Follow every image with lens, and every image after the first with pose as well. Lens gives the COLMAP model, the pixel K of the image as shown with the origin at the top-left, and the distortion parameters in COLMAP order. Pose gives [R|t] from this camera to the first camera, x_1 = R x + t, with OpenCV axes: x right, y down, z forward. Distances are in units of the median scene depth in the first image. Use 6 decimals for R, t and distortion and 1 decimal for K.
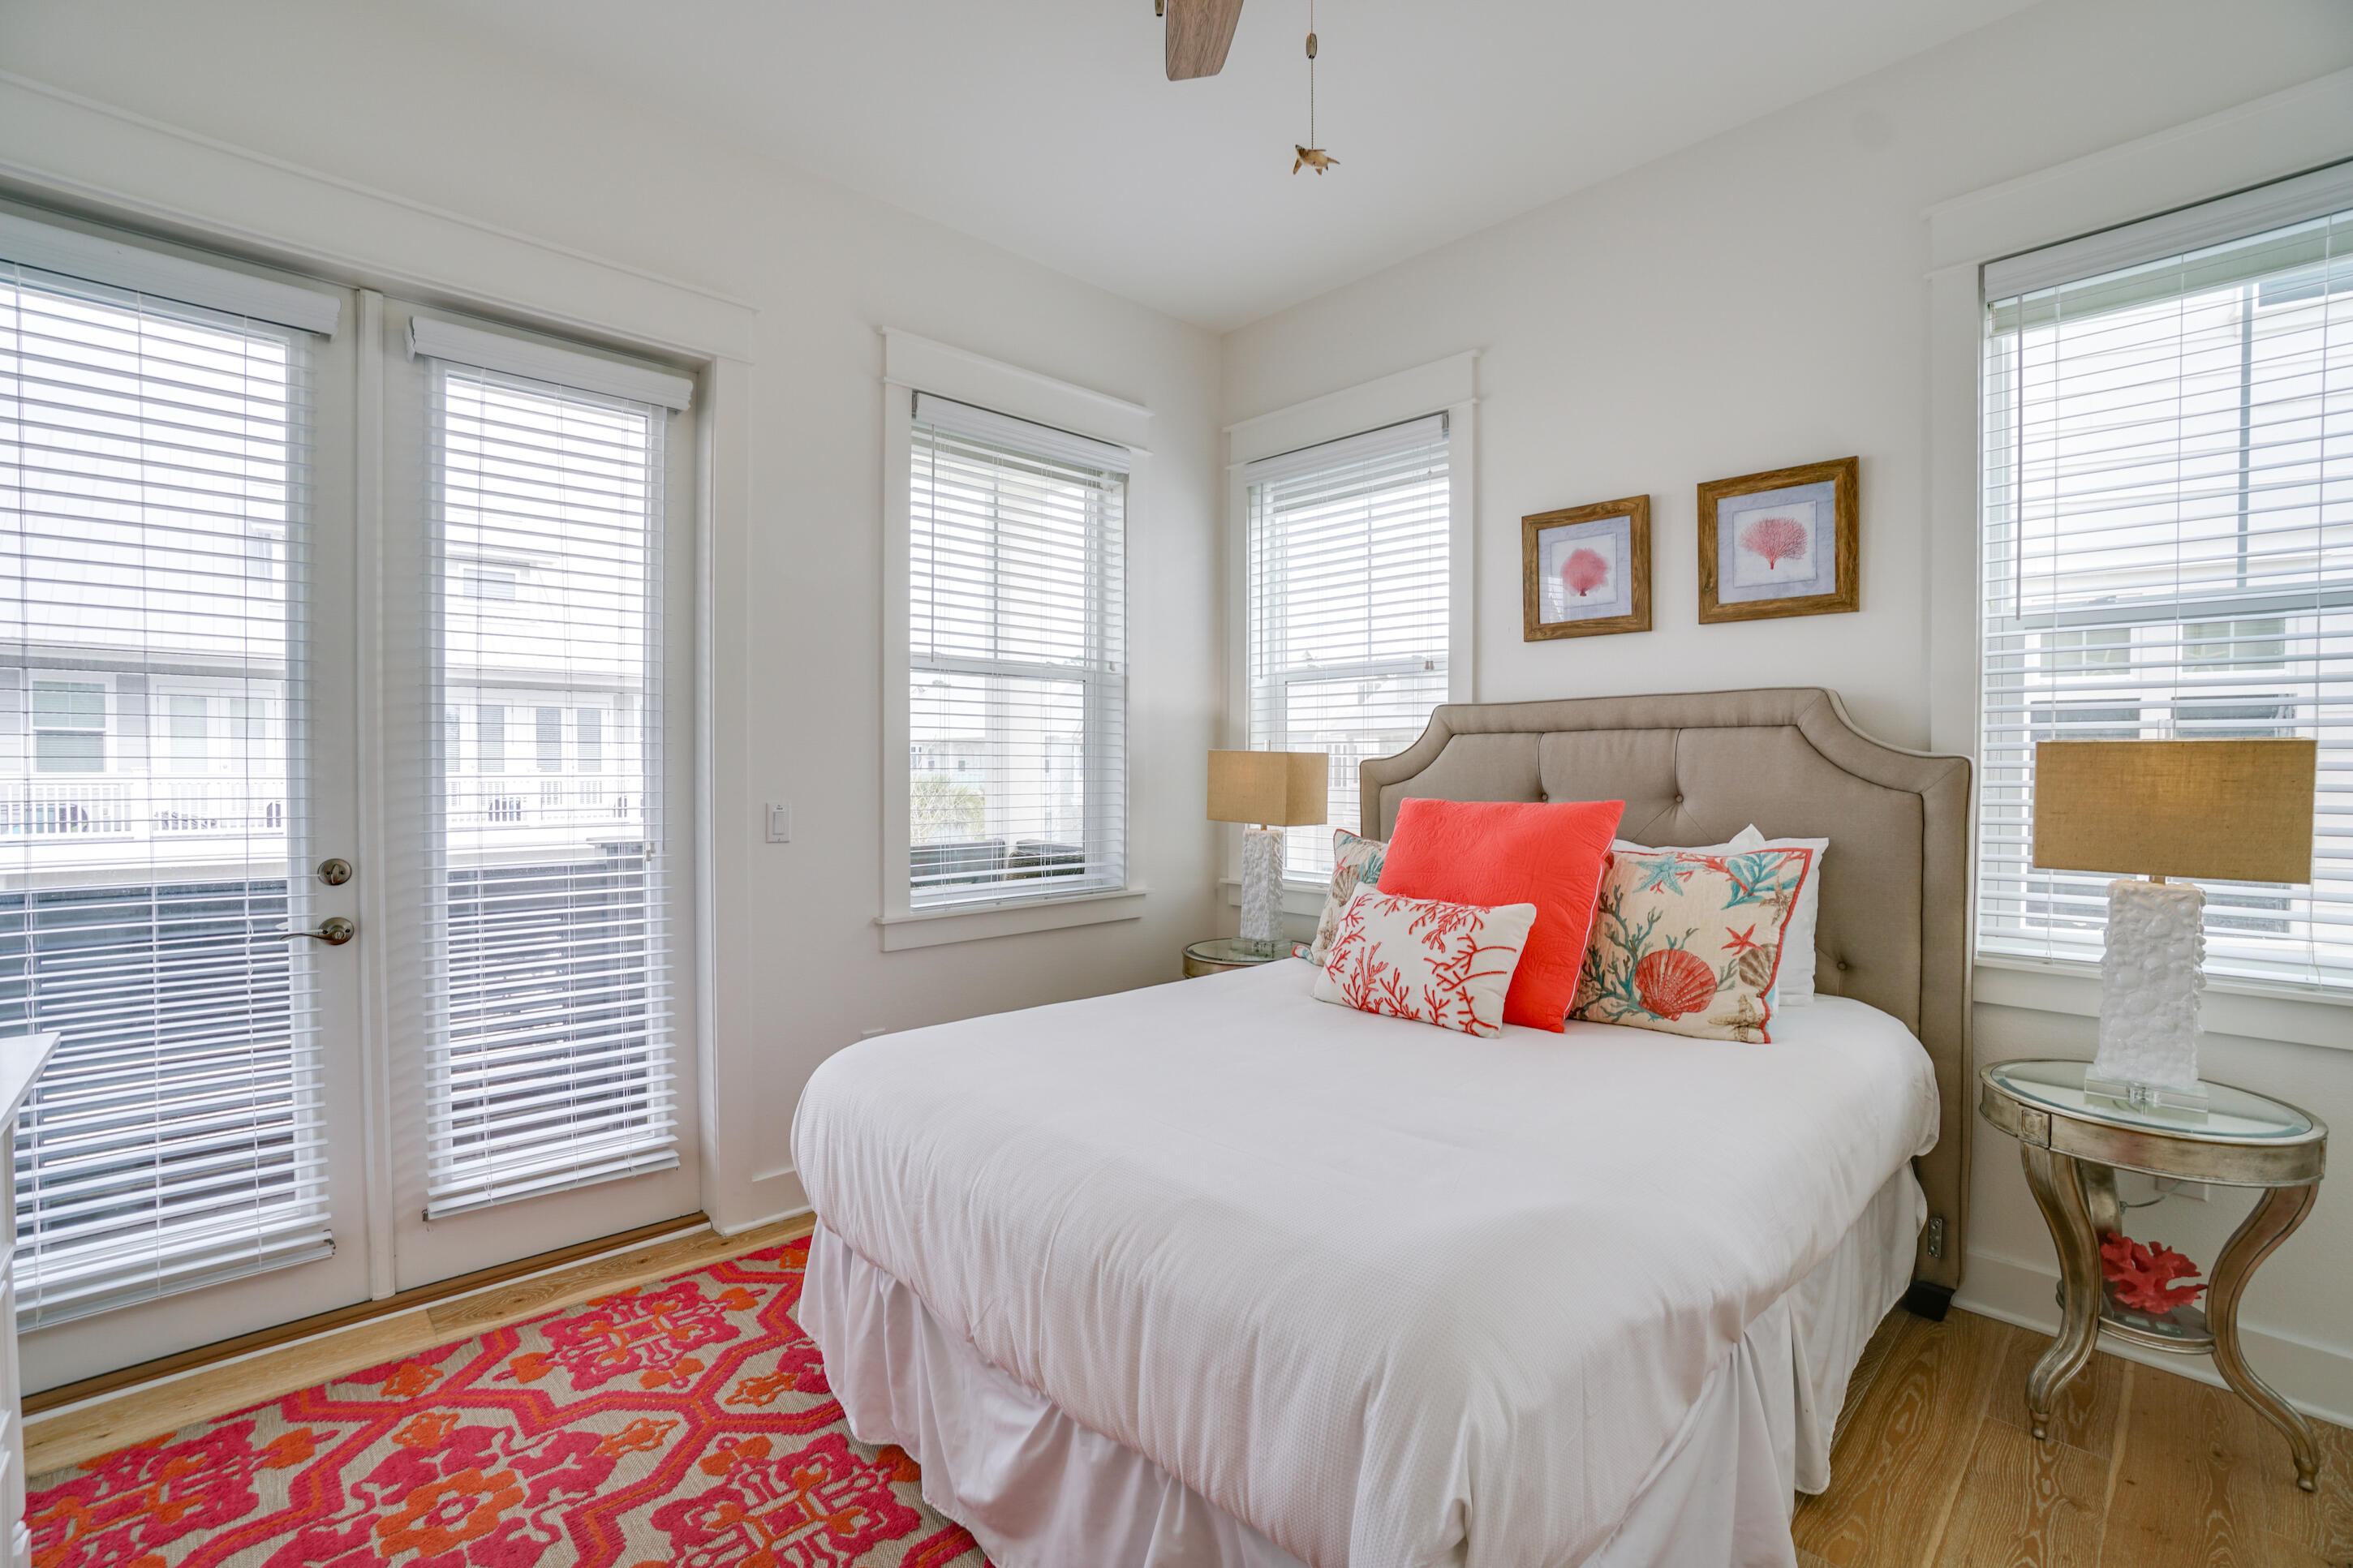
lens RADIAL K [[1041.7, 0, 1177.4], [0, 1041.7, 787.7], [0, 0, 1]] dist [-0.063549, 0.022608]
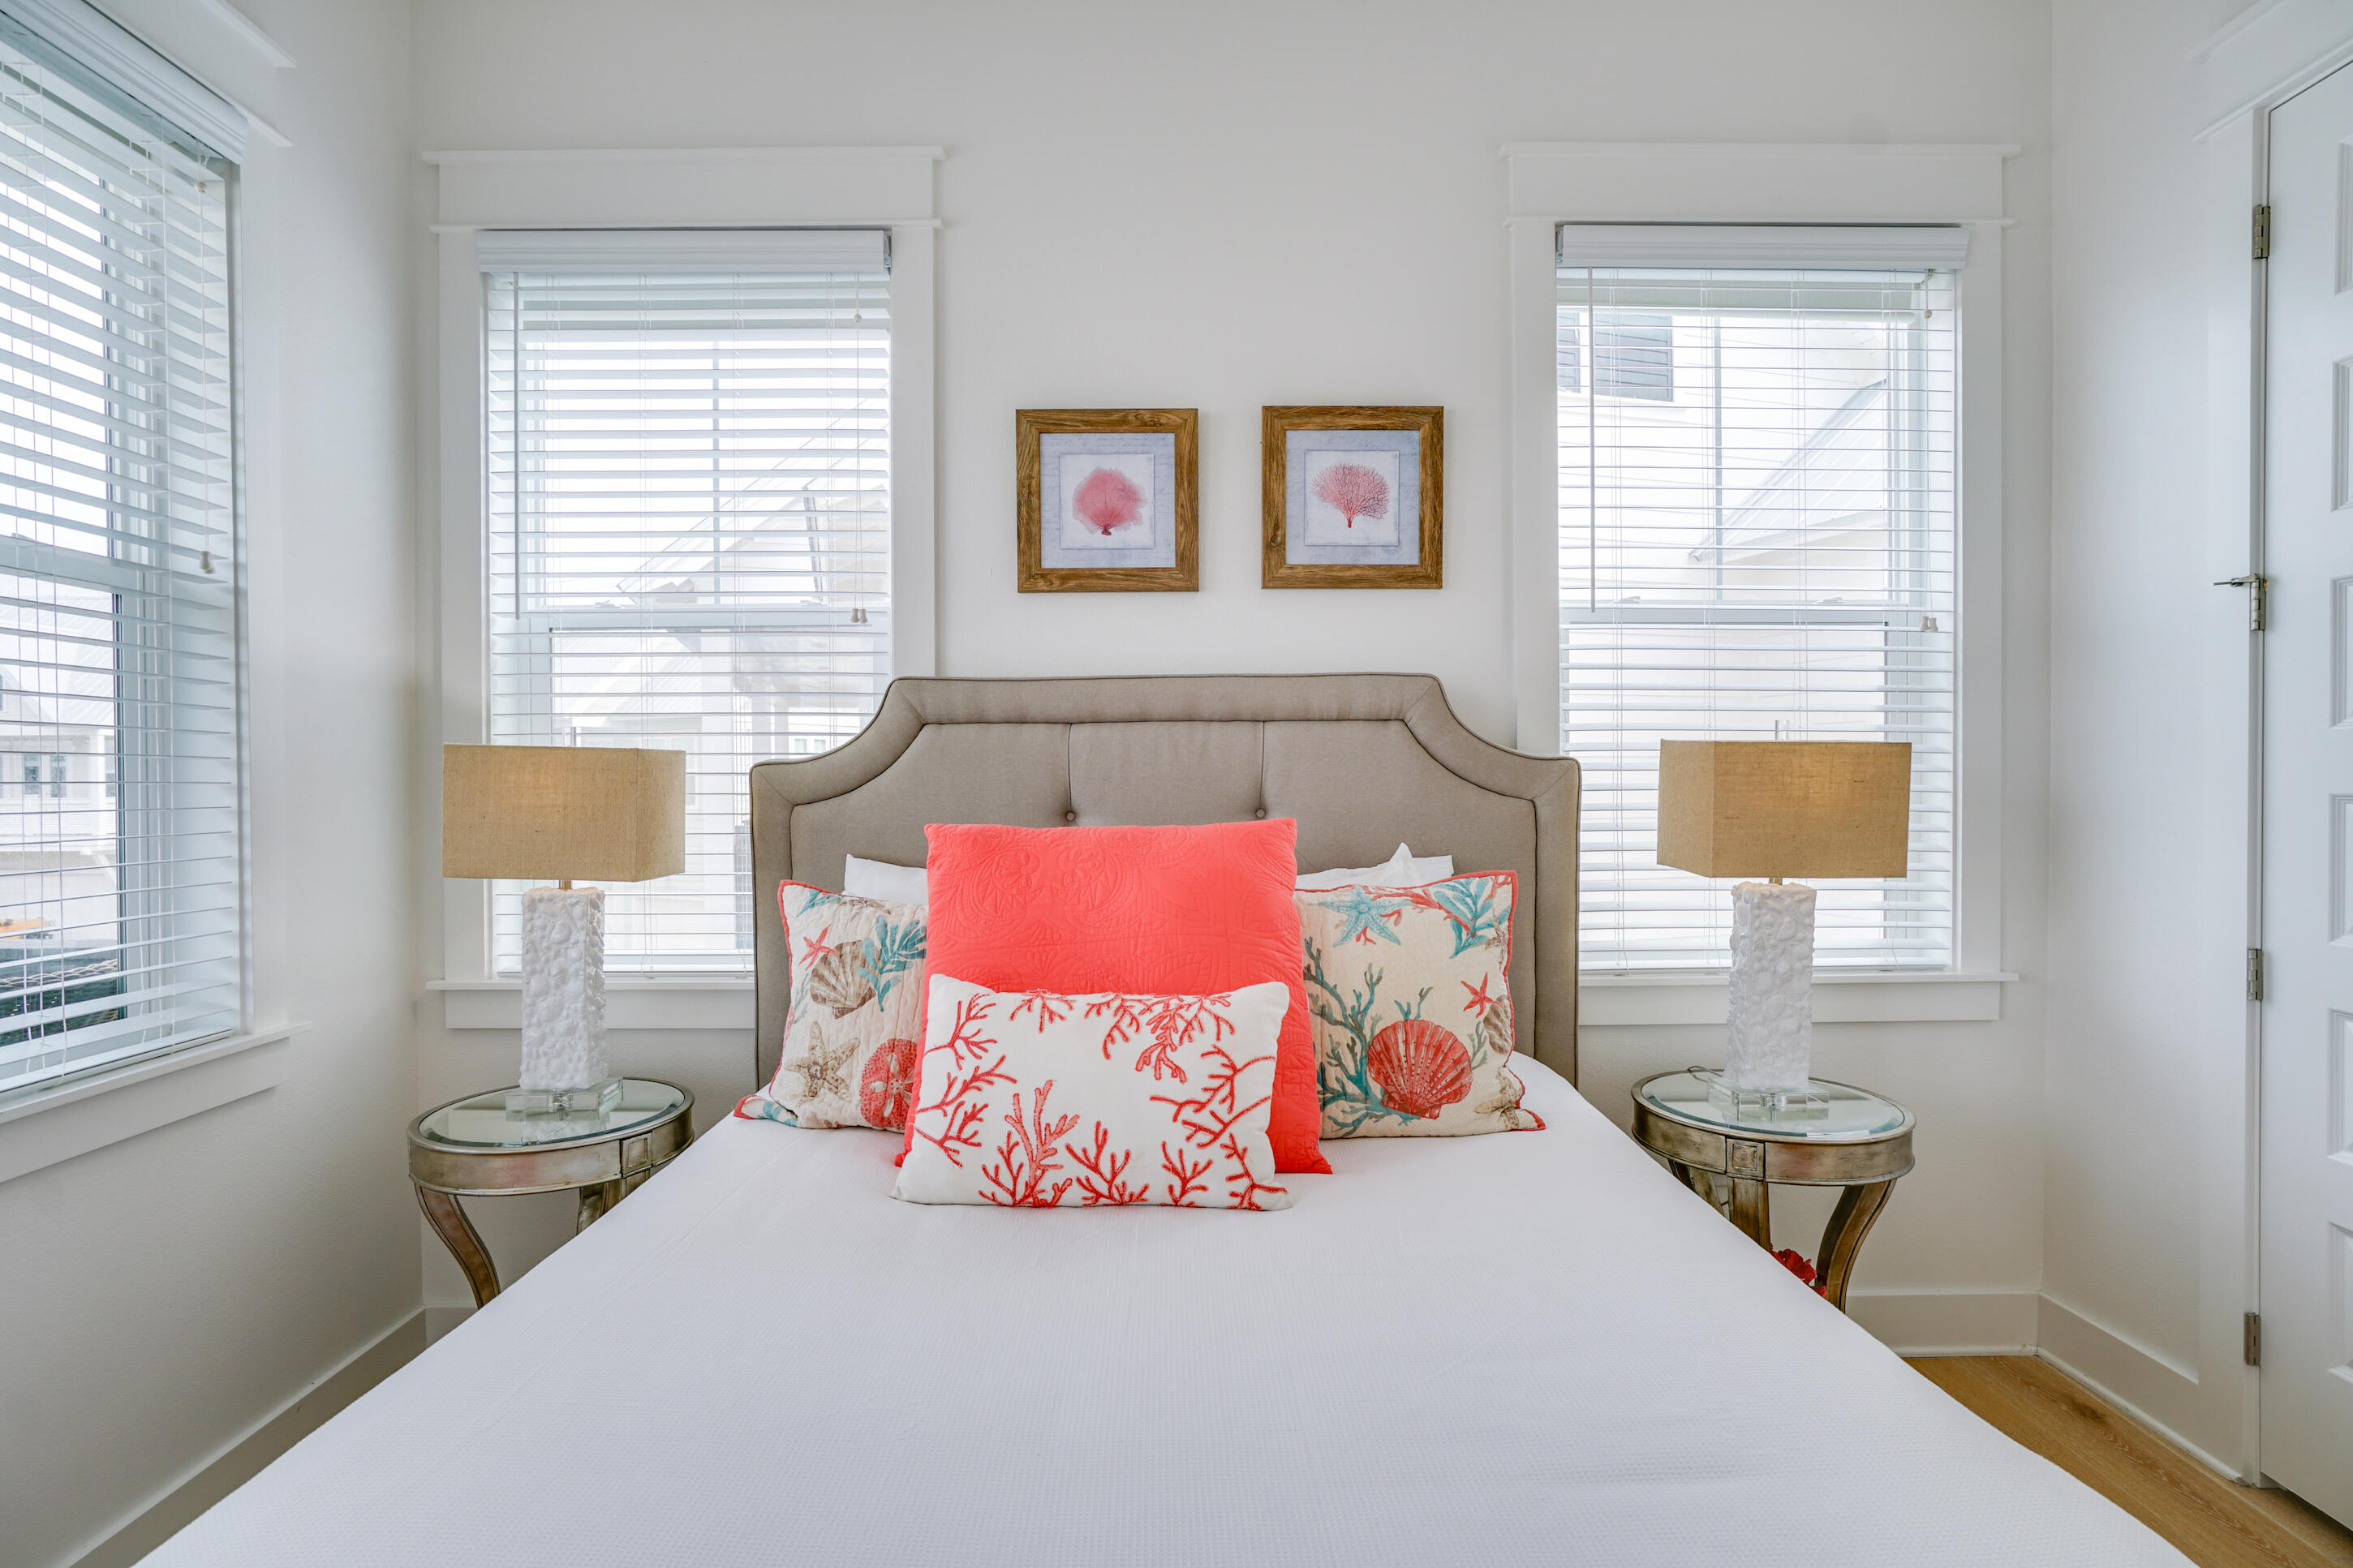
lens RADIAL K [[1209.3, 0, 1176.5], [0, 1209.3, 784.0], [0, 0, 1]] dist [-0.039975, 0.023240]
pose [[0.690284, -0.011634, 0.723445, -0.226492], [0.019884, 0.999798, -0.002894, -0.010425], [-0.723265, 0.016383, 0.690376, 0.472160]]
